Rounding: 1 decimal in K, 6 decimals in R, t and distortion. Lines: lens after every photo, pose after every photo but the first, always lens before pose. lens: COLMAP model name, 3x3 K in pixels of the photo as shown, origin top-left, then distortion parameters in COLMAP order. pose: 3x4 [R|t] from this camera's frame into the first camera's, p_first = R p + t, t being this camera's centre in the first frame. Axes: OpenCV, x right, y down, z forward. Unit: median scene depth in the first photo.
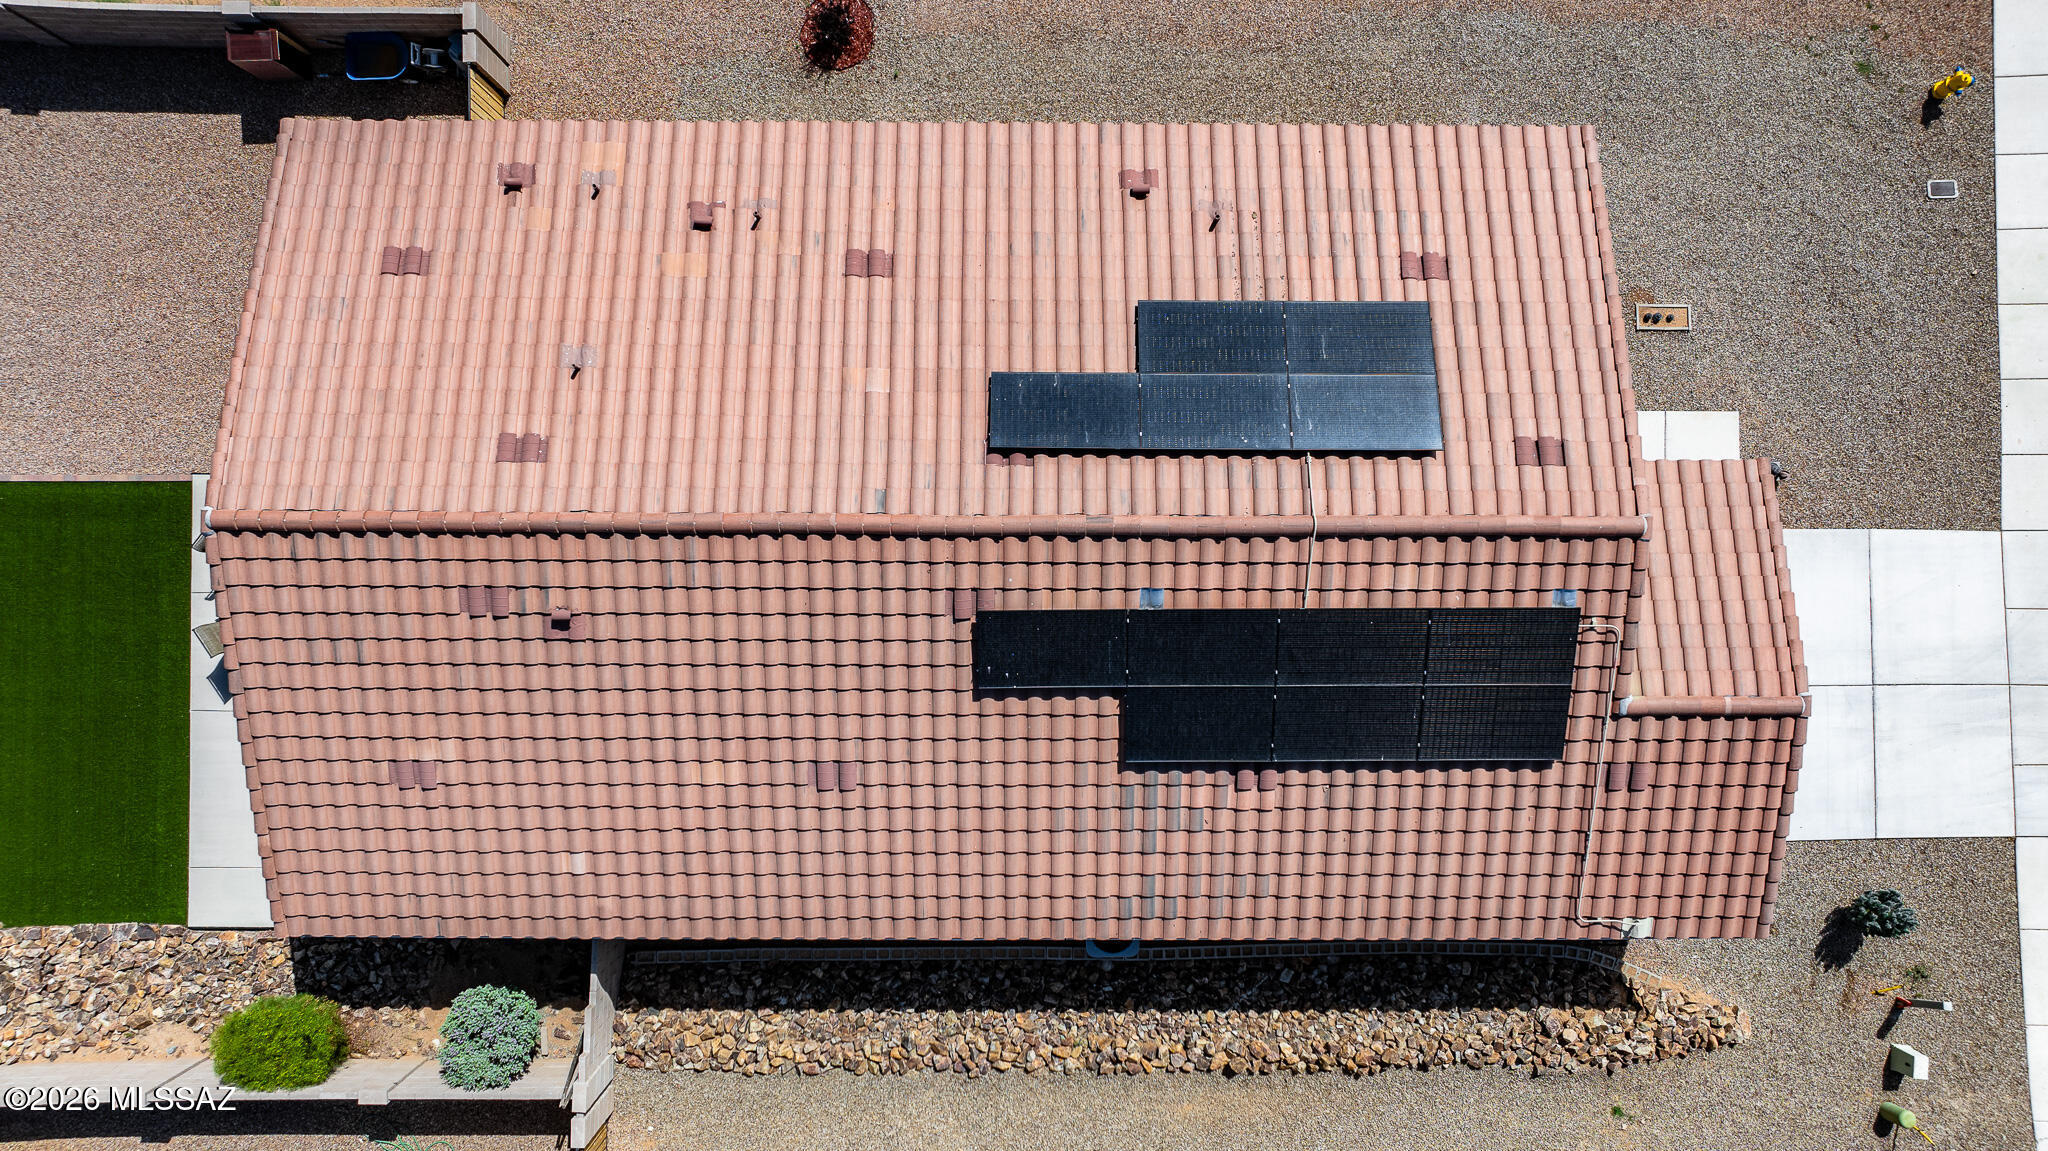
lens RADIAL K [[1478.5, 0, 1024.0], [0, 1478.5, 575.5], [0, 0, 1]] dist [-0.018710, 0.035646]
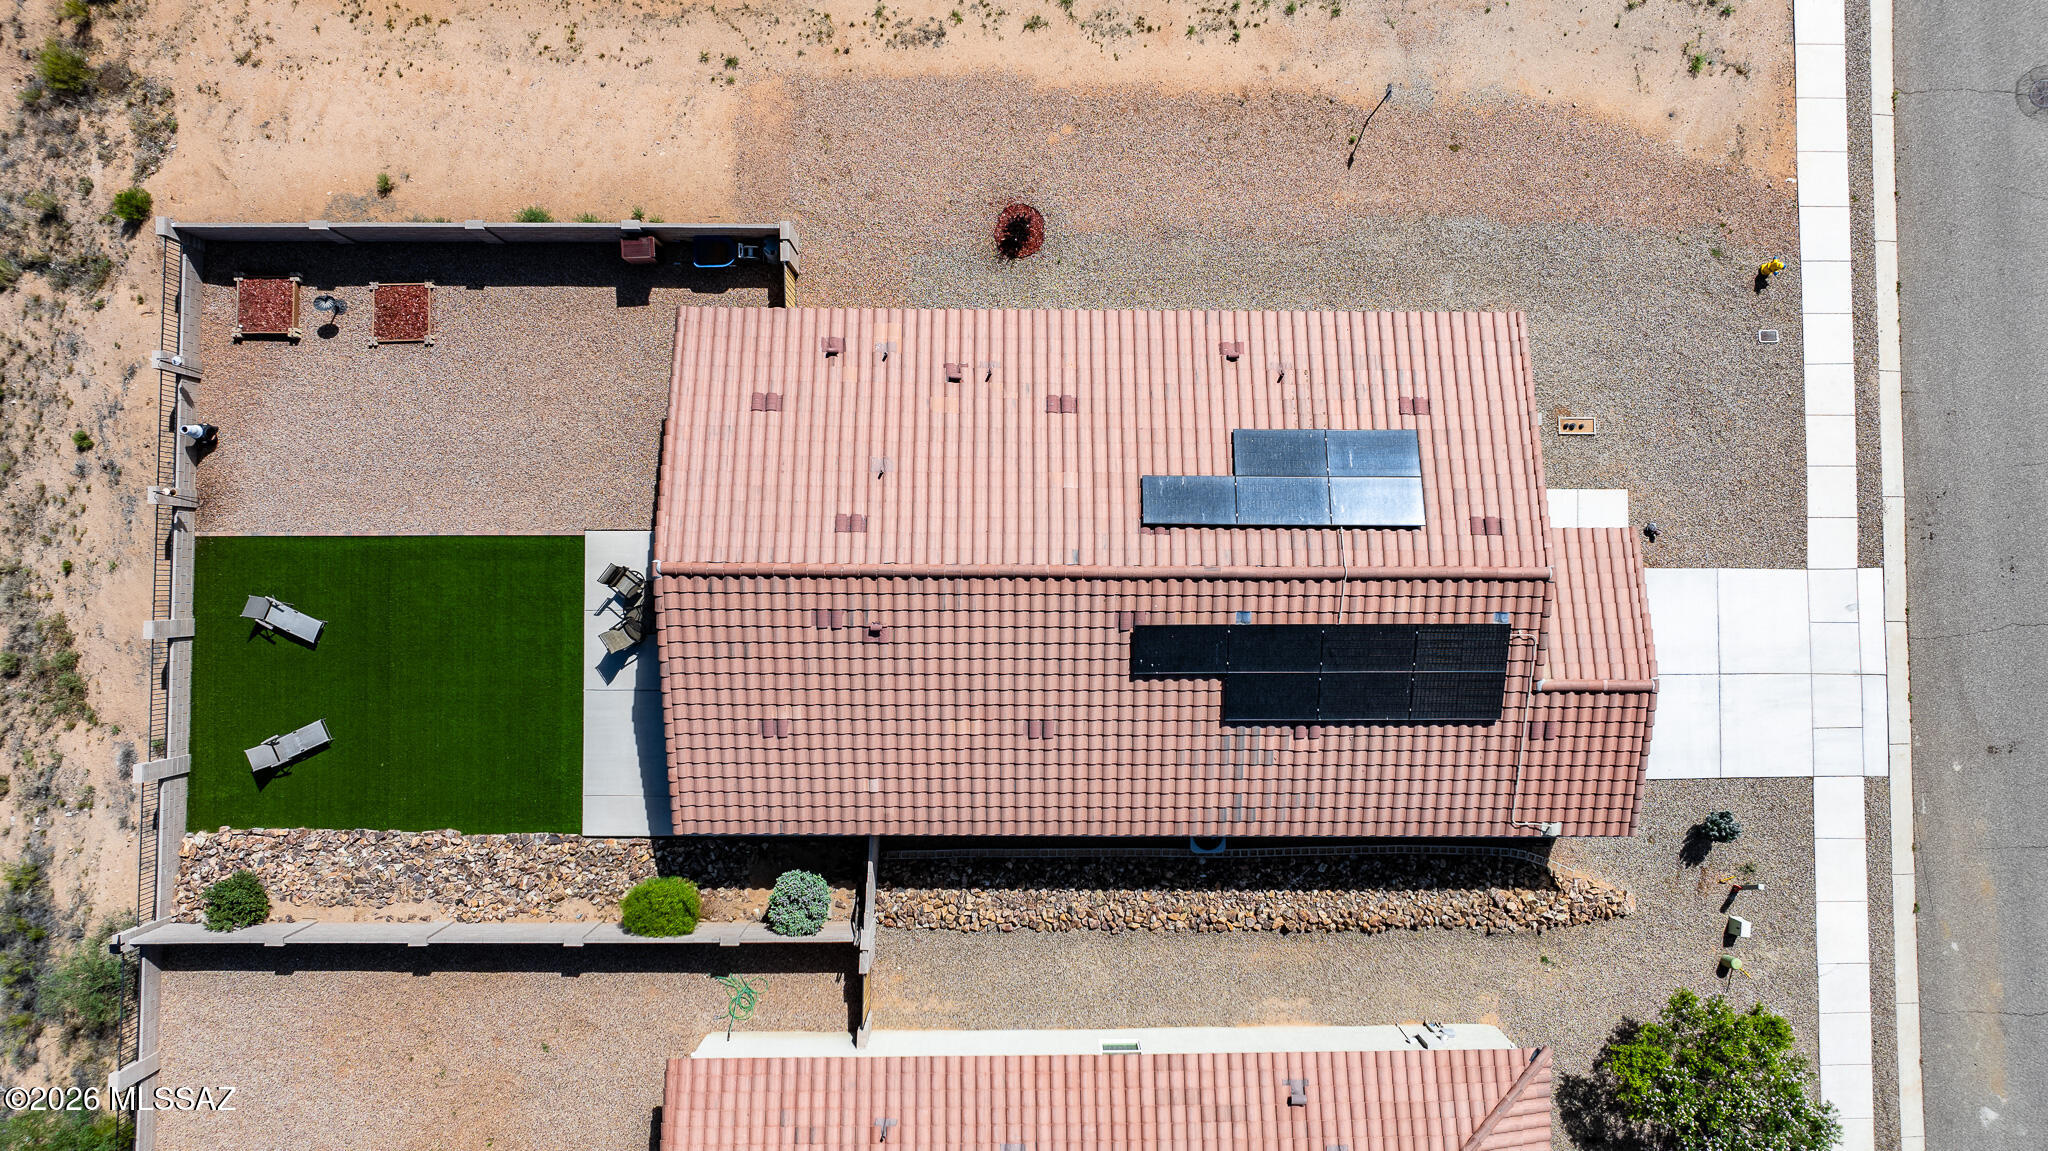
lens RADIAL K [[1478.5, 0, 1024.0], [0, 1478.5, 575.5], [0, 0, 1]] dist [-0.018710, 0.035646]
pose [[0.999998, 0.001202, -0.001423, -0.139960], [-0.001201, 0.999999, 0.000665, -0.028923], [0.001424, -0.000663, 0.999999, -0.564799]]
